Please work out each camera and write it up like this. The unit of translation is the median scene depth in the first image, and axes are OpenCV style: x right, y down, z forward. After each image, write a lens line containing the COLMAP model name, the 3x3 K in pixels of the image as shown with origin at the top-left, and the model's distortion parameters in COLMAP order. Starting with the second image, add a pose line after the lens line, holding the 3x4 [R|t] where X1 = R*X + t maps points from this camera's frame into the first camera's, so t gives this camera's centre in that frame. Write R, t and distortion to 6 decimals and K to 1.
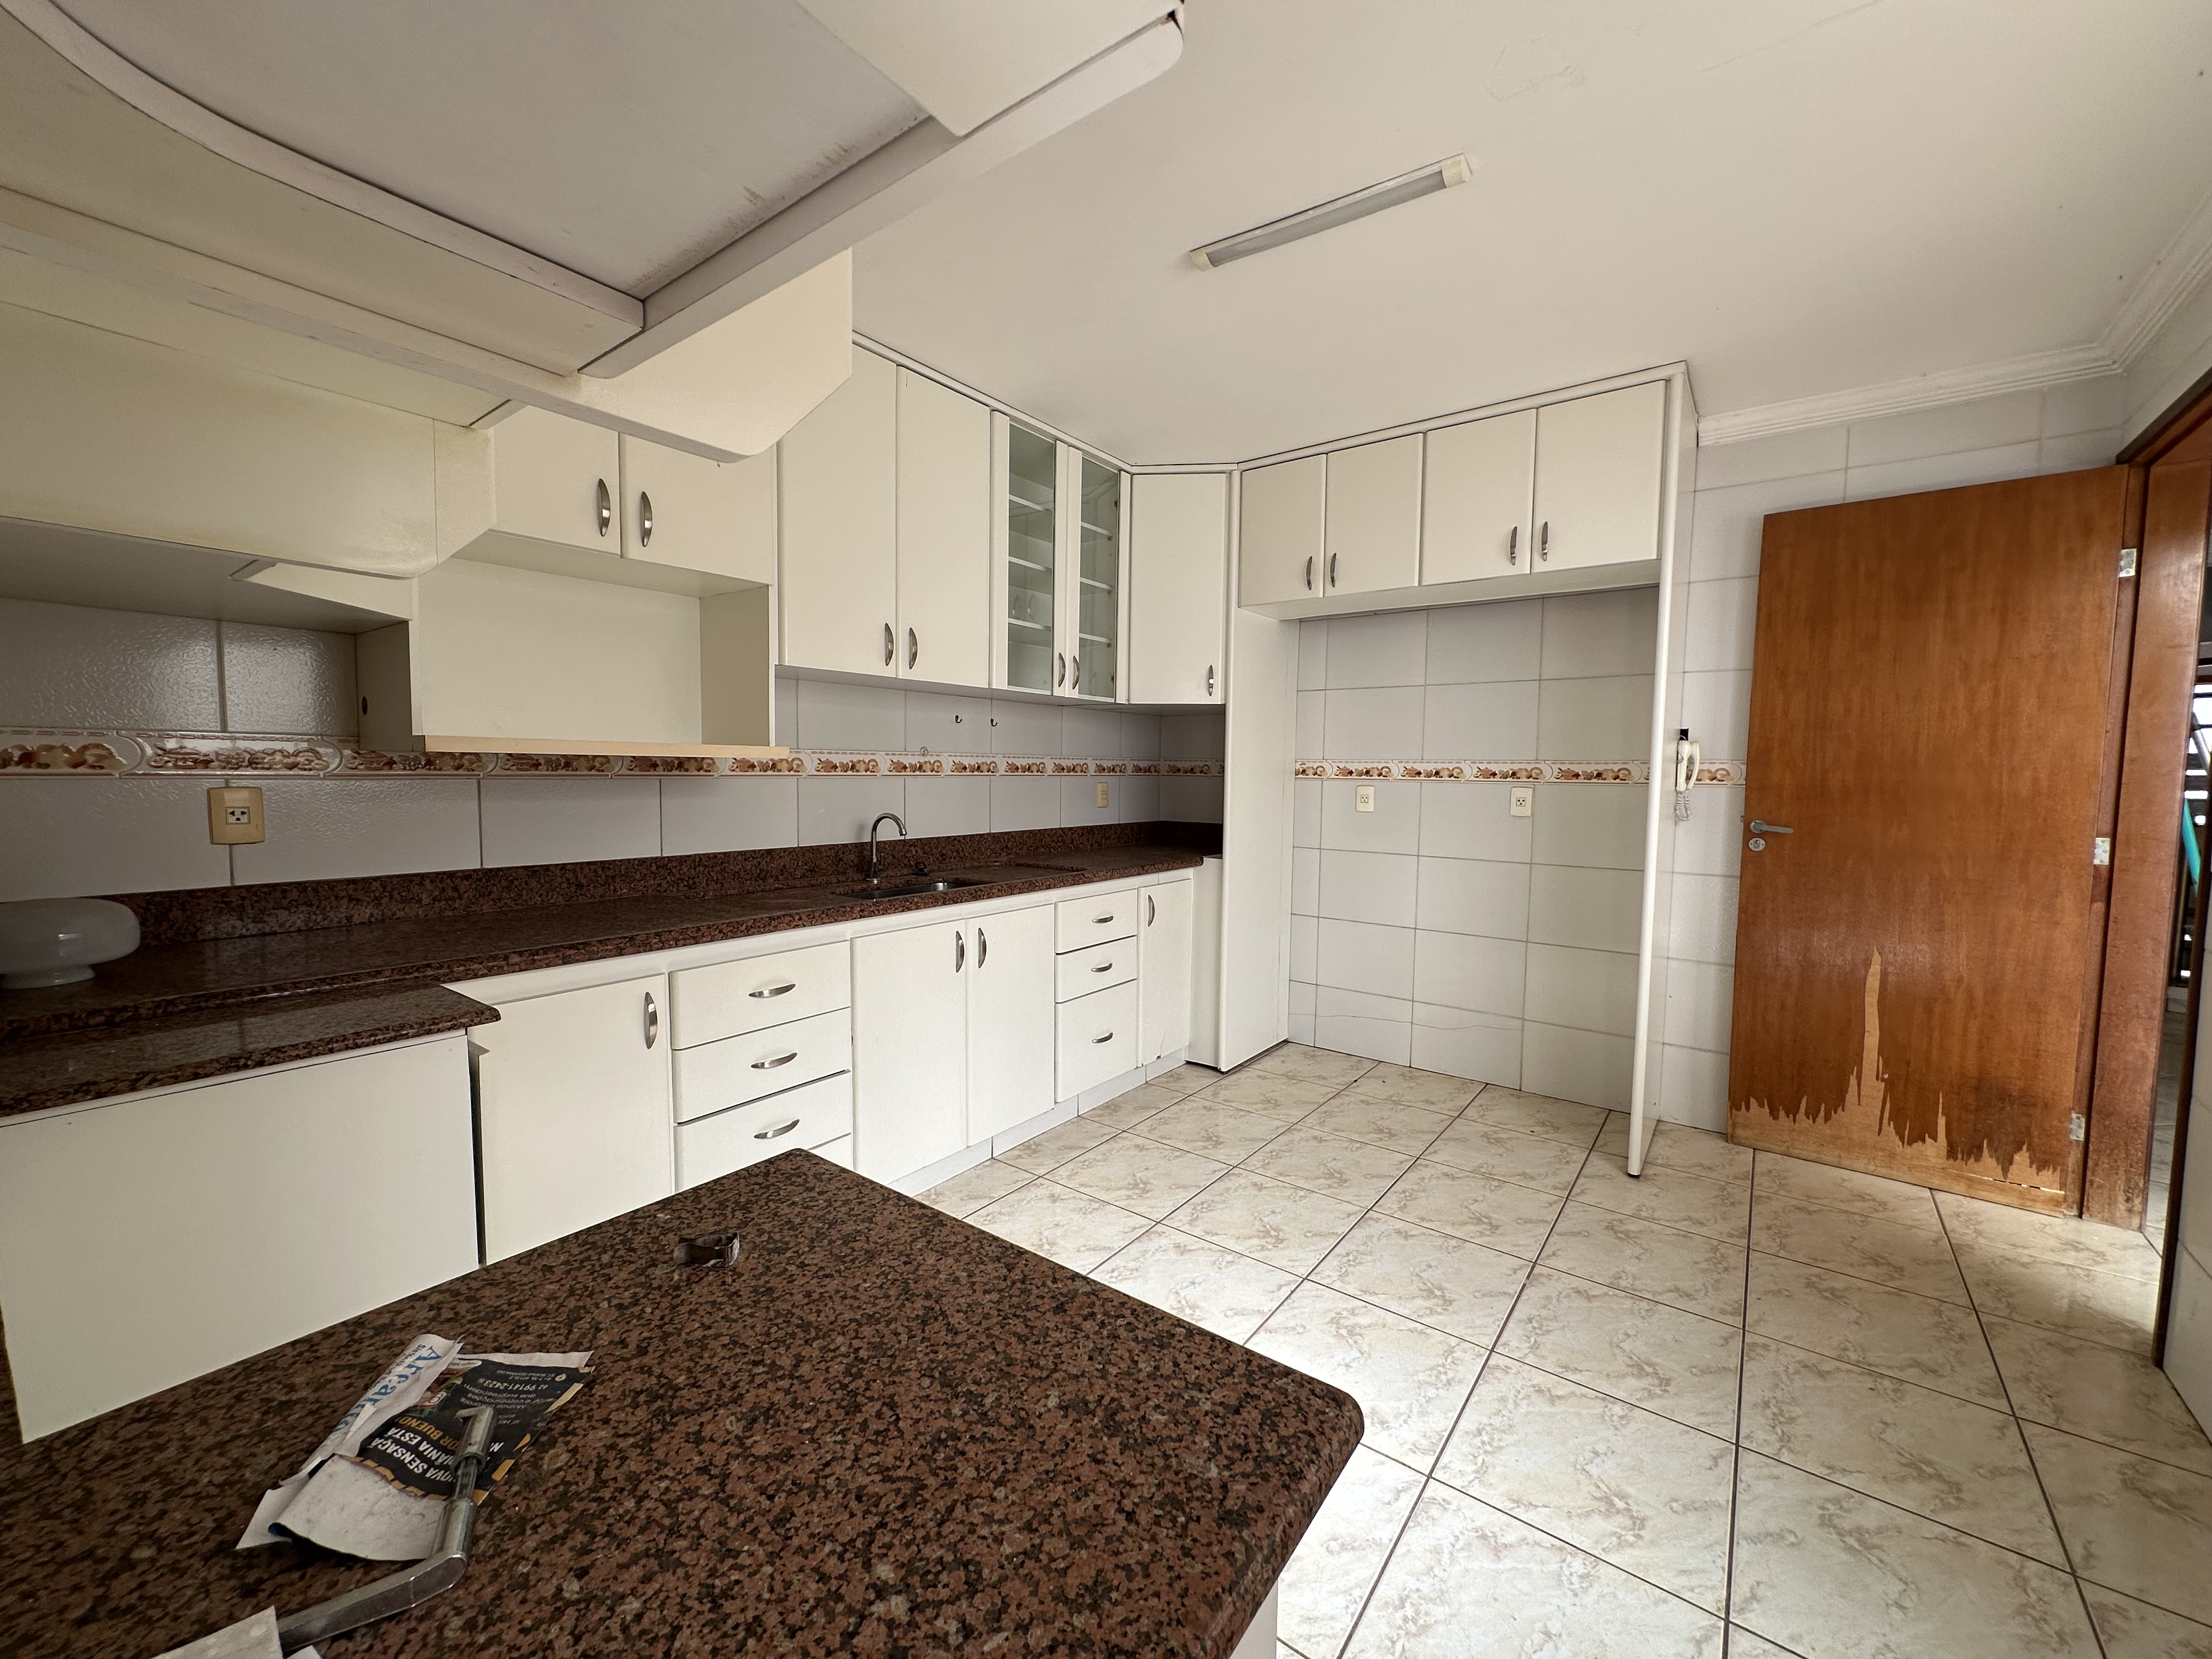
lens RADIAL K [[884.7, 0, 1106.3], [0, 884.7, 826.8], [0, 0, 1]] dist [-0.001684, 0.000250]
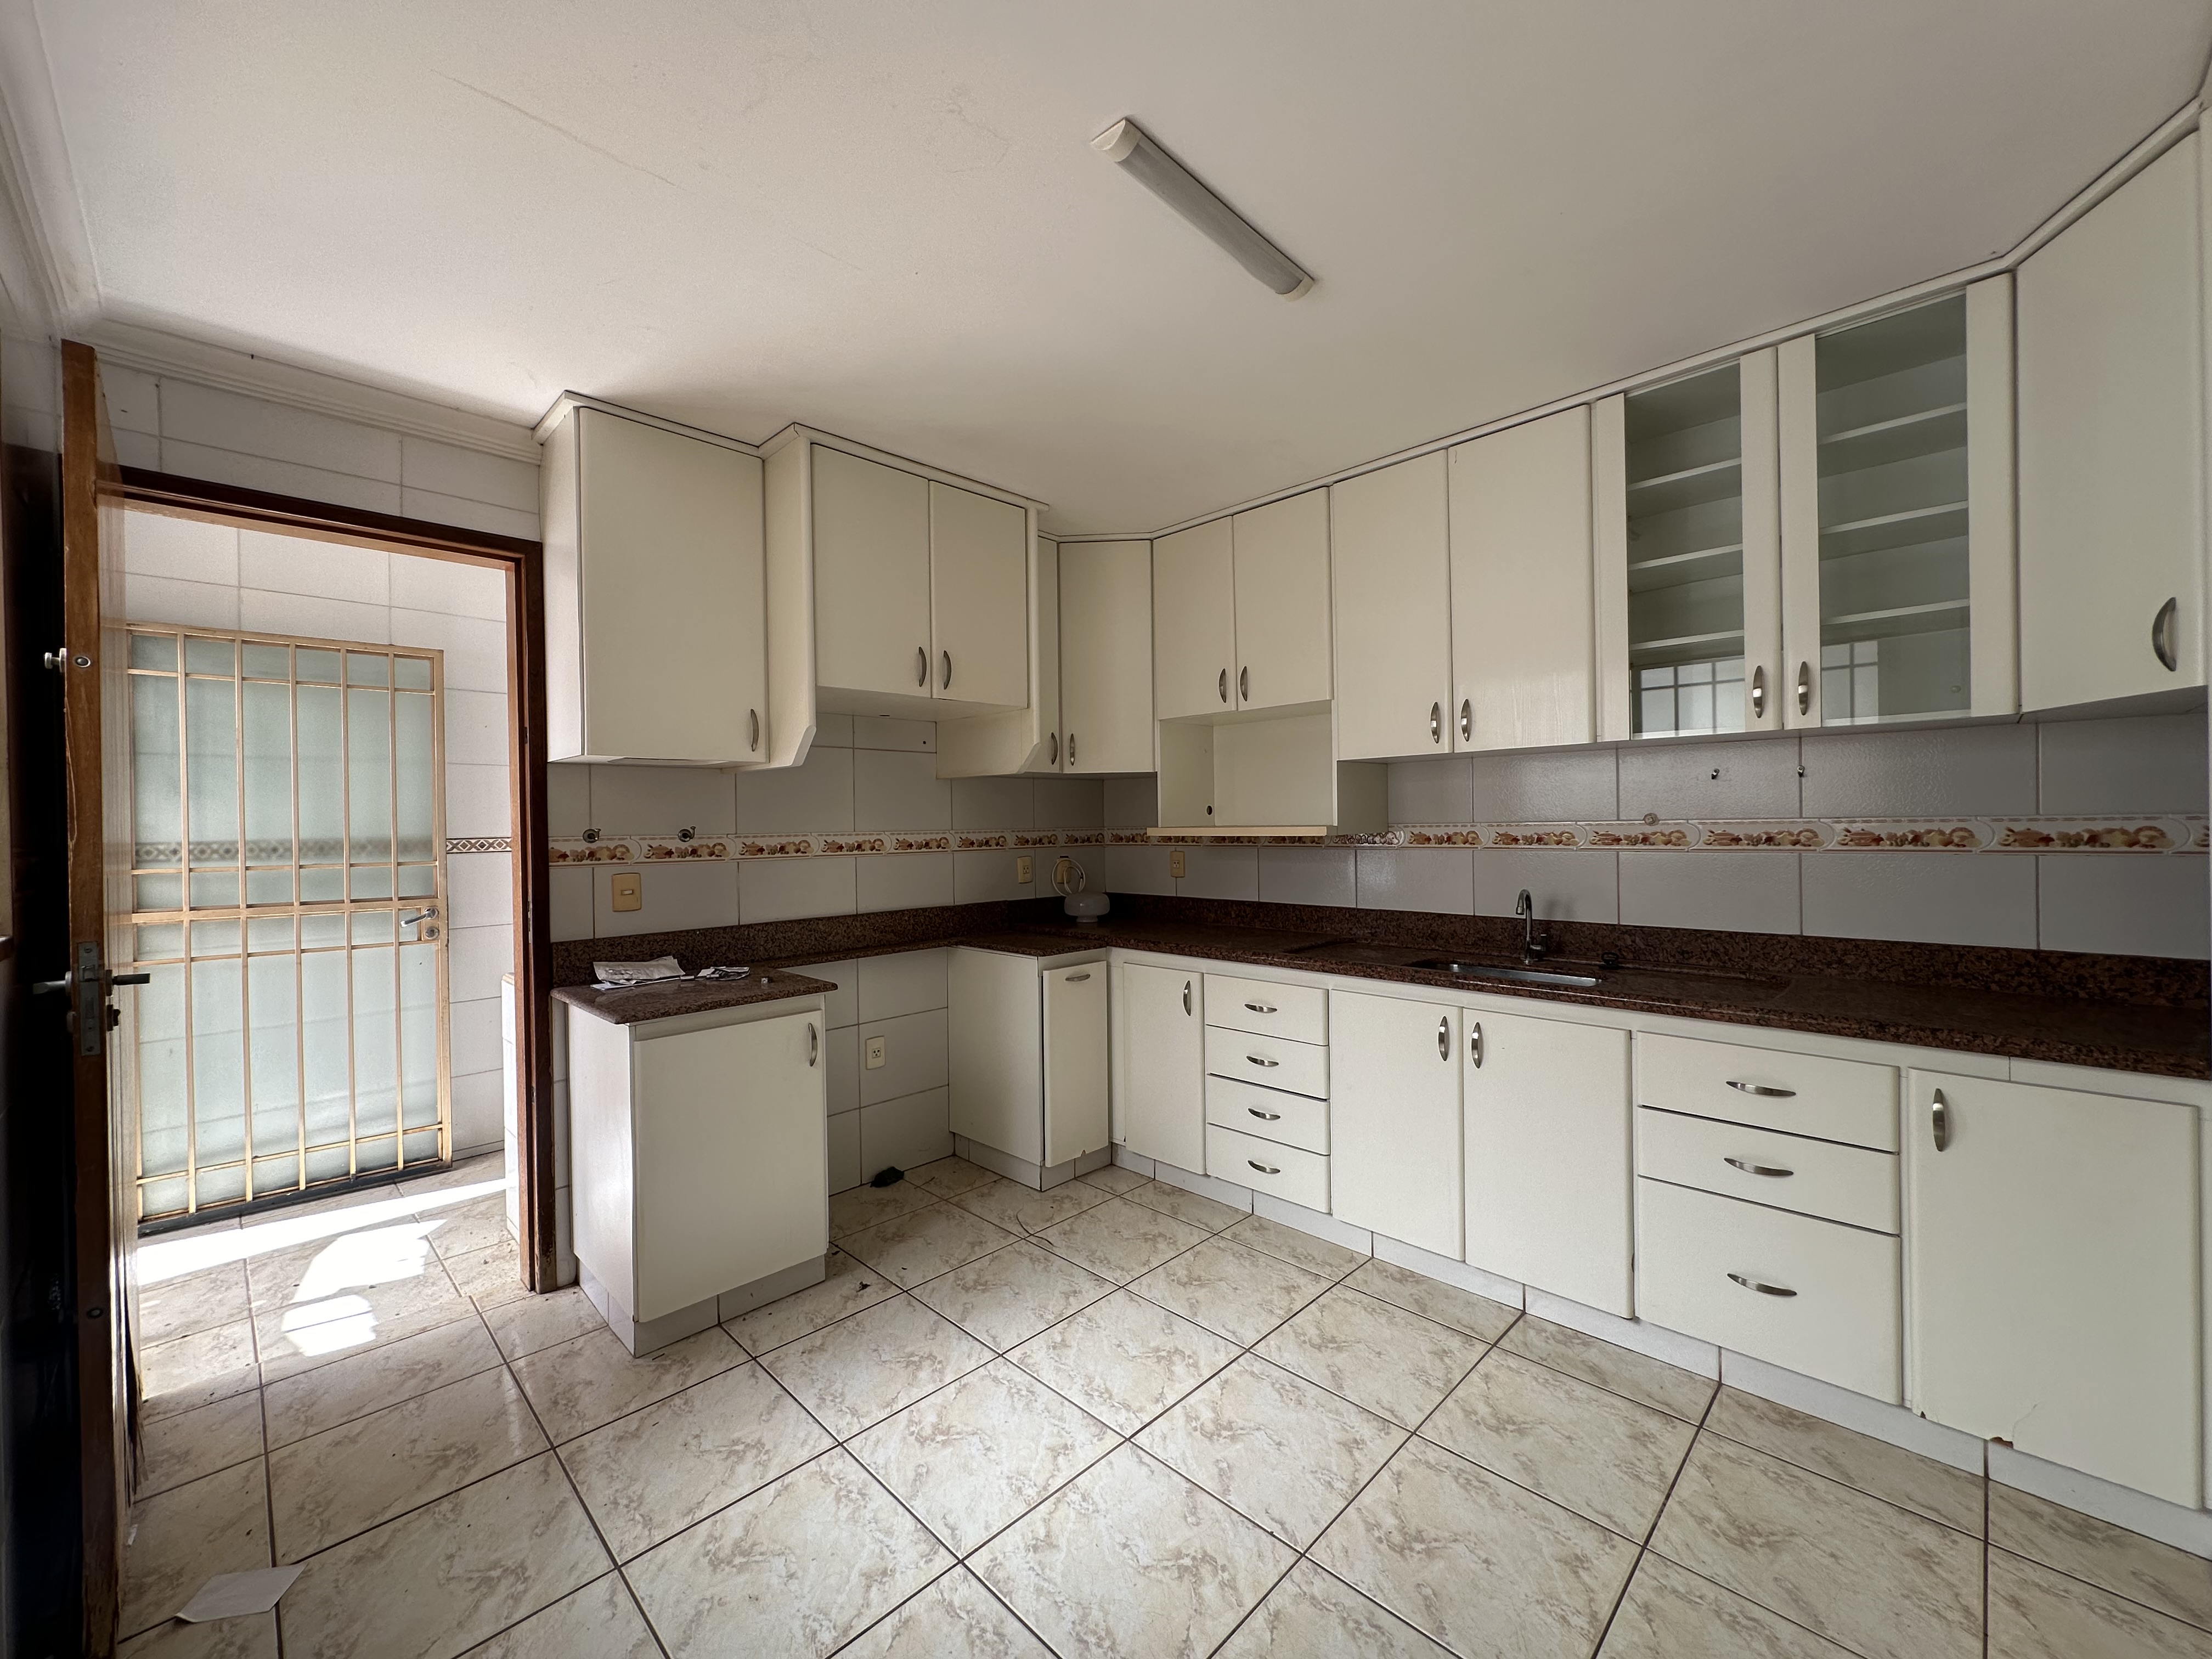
lens RADIAL K [[884.7, 0, 1106.3], [0, 884.7, 826.8], [0, 0, 1]] dist [-0.001684, 0.000250]
pose [[-0.139193, -0.005357, -0.990251, 0.748726], [-0.049549, 0.998770, 0.001562, -0.062330], [0.989025, 0.049283, -0.139288, 0.703217]]
